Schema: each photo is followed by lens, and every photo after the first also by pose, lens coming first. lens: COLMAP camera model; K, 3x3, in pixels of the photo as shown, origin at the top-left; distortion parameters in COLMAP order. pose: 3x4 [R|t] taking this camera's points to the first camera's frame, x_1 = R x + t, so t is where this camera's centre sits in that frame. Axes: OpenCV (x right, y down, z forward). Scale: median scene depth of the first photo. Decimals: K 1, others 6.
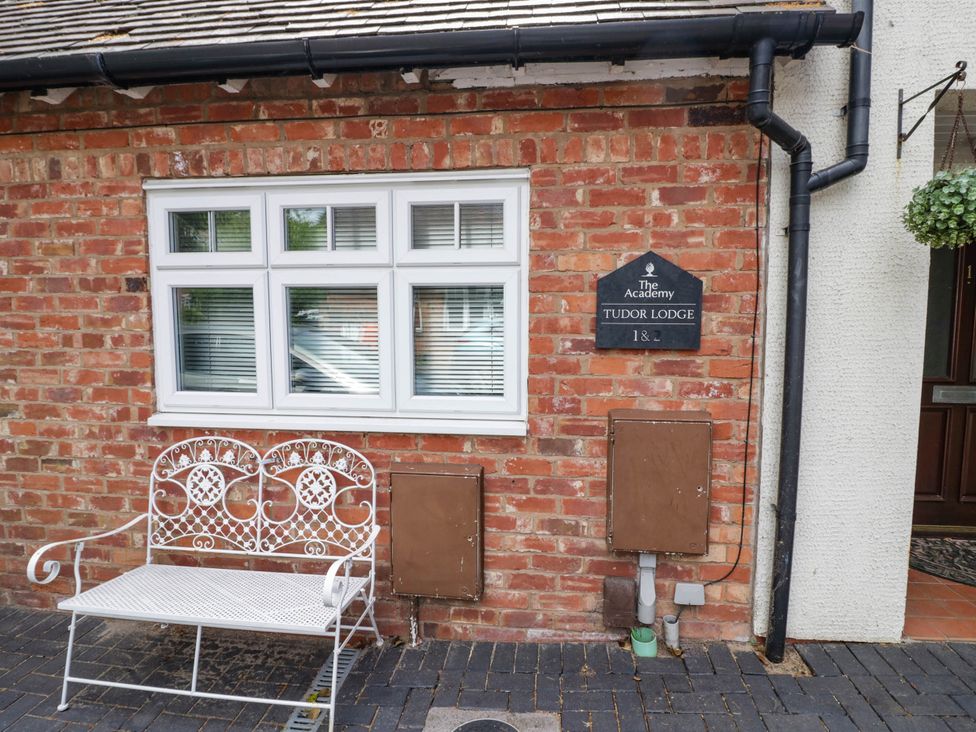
lens RADIAL K [[511.0, 0, 490.7], [0, 511.0, 357.4], [0, 0, 1]] dist [0.002579, -0.015094]
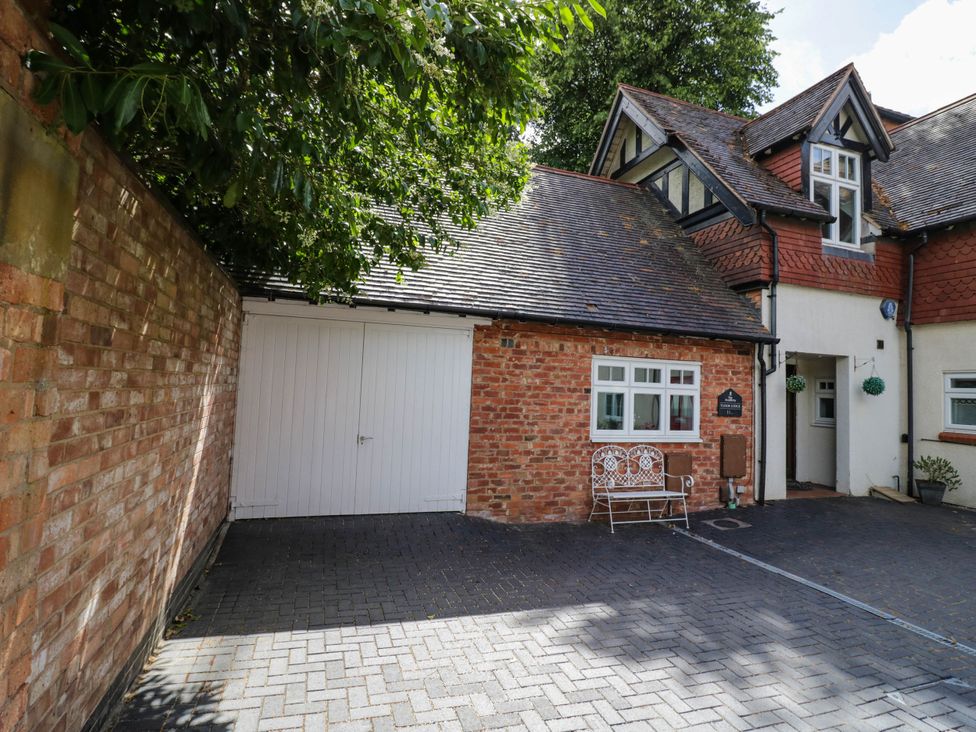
lens RADIAL K [[511.0, 0, 490.7], [0, 511.0, 357.4], [0, 0, 1]] dist [0.002579, -0.015094]
pose [[0.901887, 0.060215, 0.427754, -2.459595], [-0.000546, 0.990395, -0.138268, 0.065016], [-0.431971, 0.124469, 0.893257, -1.333768]]
